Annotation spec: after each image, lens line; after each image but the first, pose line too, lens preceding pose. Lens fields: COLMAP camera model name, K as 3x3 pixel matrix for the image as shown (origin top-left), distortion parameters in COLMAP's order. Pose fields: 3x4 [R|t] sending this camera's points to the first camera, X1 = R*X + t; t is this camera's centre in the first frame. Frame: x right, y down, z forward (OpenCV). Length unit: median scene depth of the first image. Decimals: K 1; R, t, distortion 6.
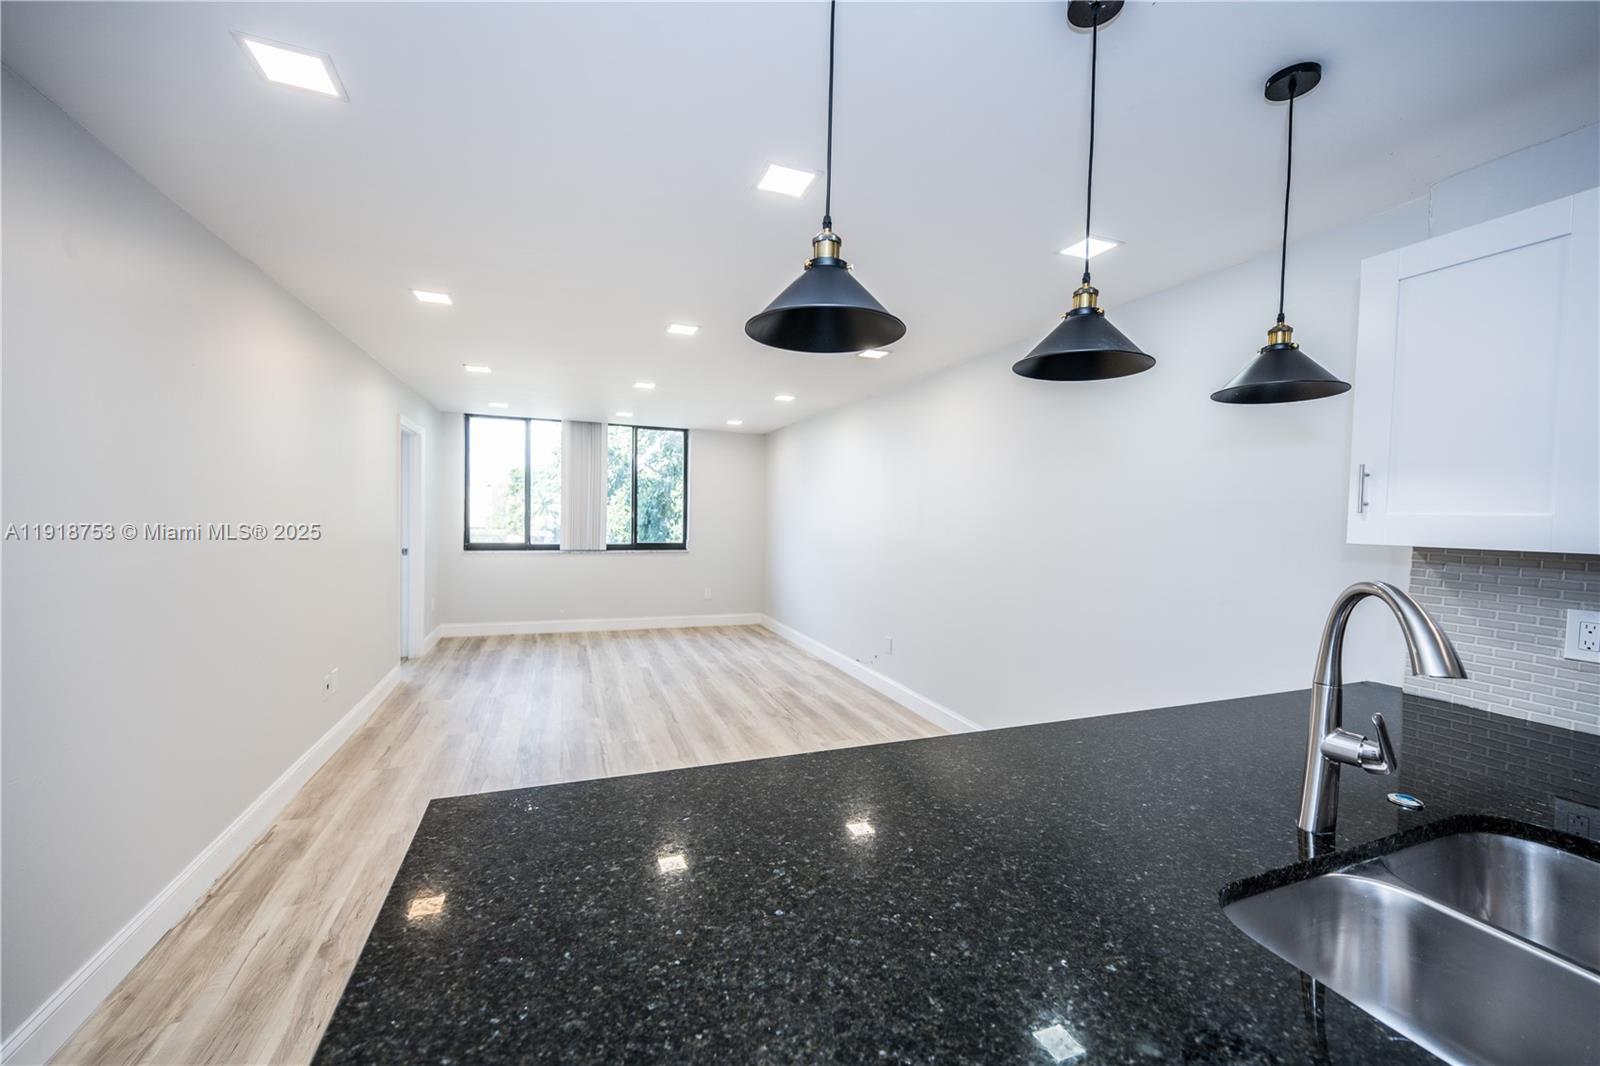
lens RADIAL K [[623.4, 0, 797.1], [0, 623.4, 535.6], [0, 0, 1]] dist [0.003110, 0.000034]
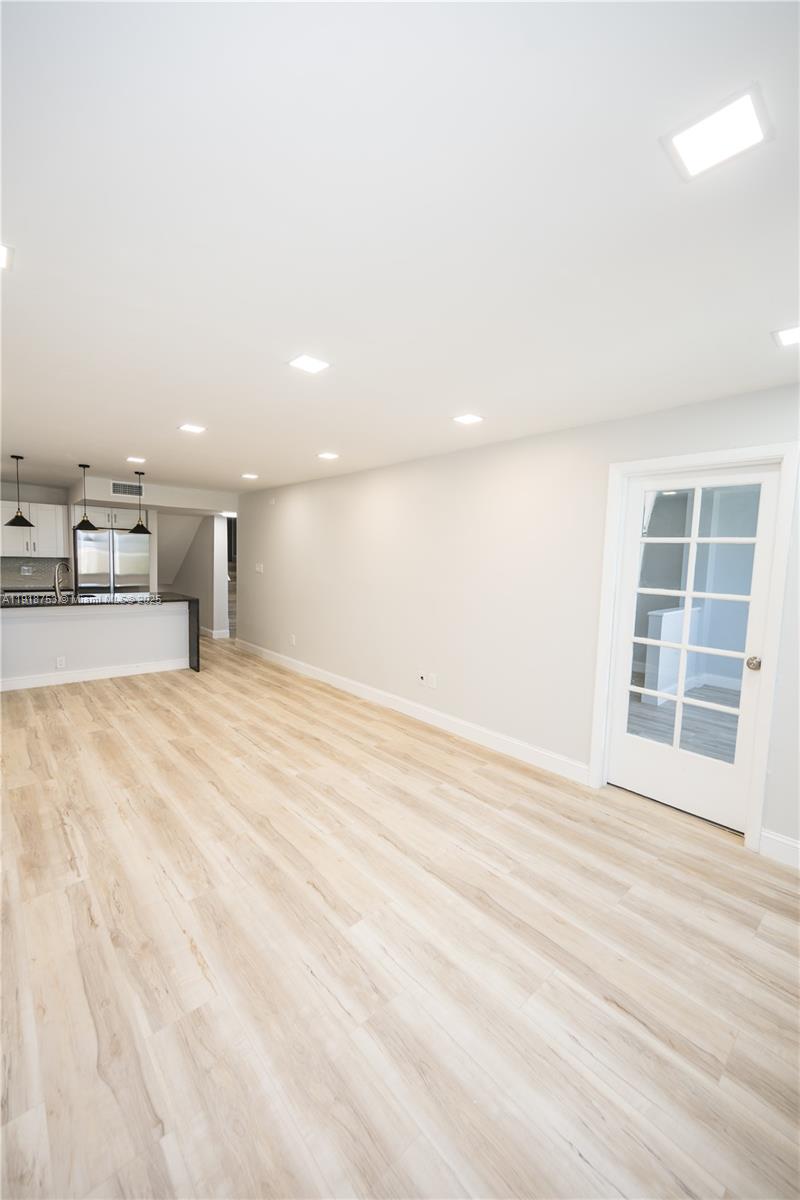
lens RADIAL K [[467.5, 0, 403.0], [0, 467.5, 596.1], [0, 0, 1]] dist [0.003110, 0.000034]
pose [[-0.929580, -0.017563, -0.368201, -0.167119], [-0.060898, 0.992456, 0.106409, -0.074360], [0.363554, 0.121339, -0.923637, 1.473849]]
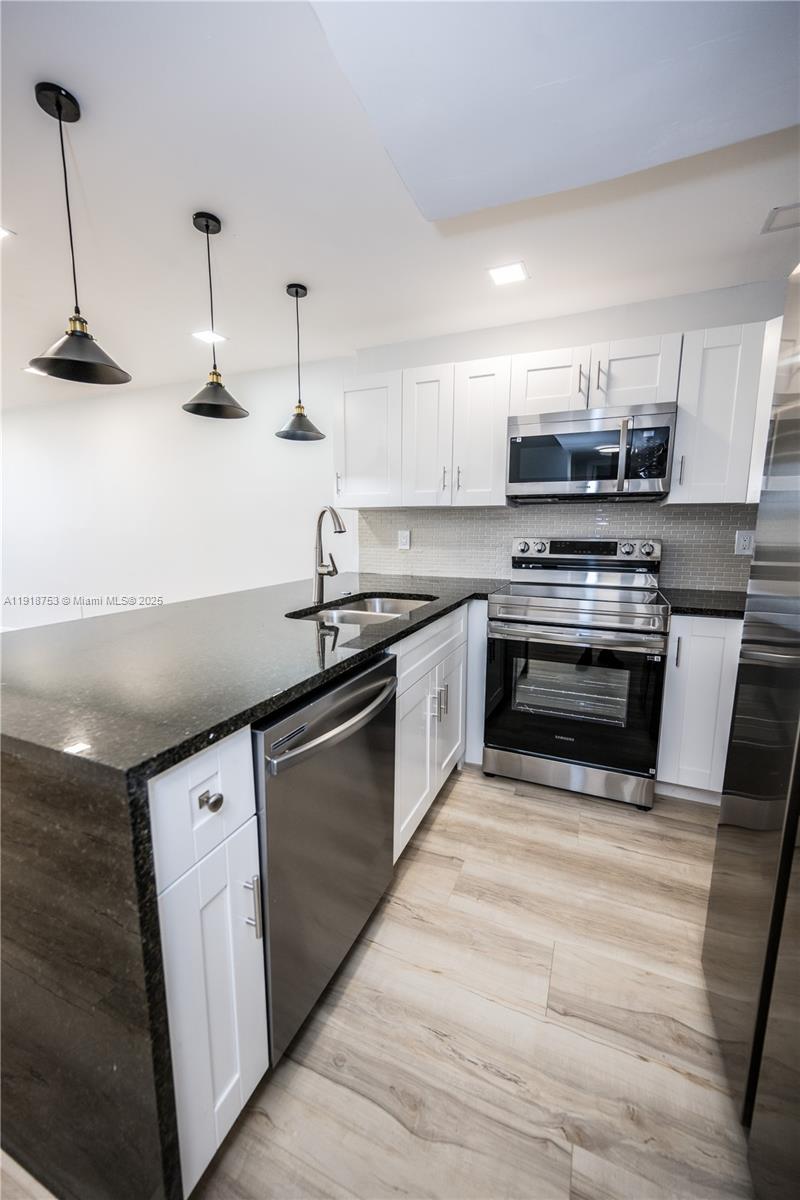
lens RADIAL K [[467.5, 0, 403.0], [0, 467.5, 596.1], [0, 0, 1]] dist [0.003110, 0.000034]
pose [[0.697857, -0.126199, 0.705032, -0.069257], [0.036152, 0.989307, 0.141300, 0.034047], [-0.715324, -0.073119, 0.694957, -0.138347]]
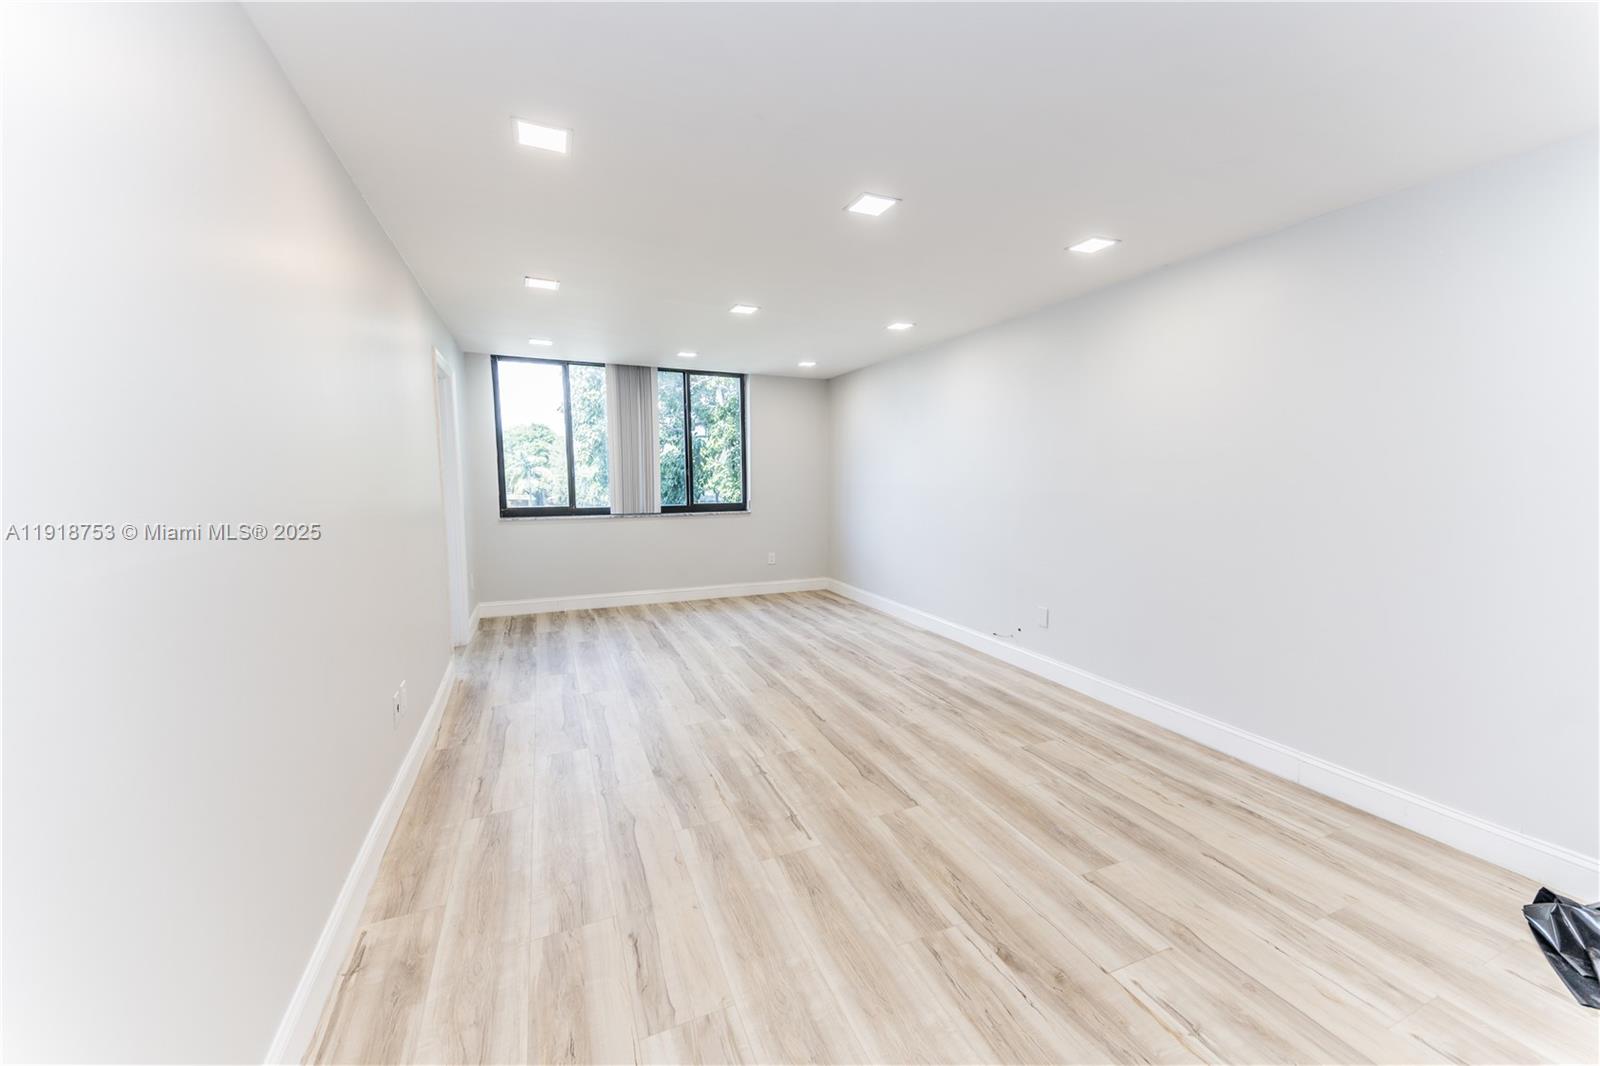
lens RADIAL K [[605.4, 0, 800.0], [0, 605.4, 533.0], [0, 0, 1]] dist [0.079325, -0.031125]
pose [[0.999001, -0.025036, 0.037005, -0.208438], [0.022520, 0.997505, 0.066915, -0.002780], [-0.038588, -0.066015, 0.997072, 0.180323]]
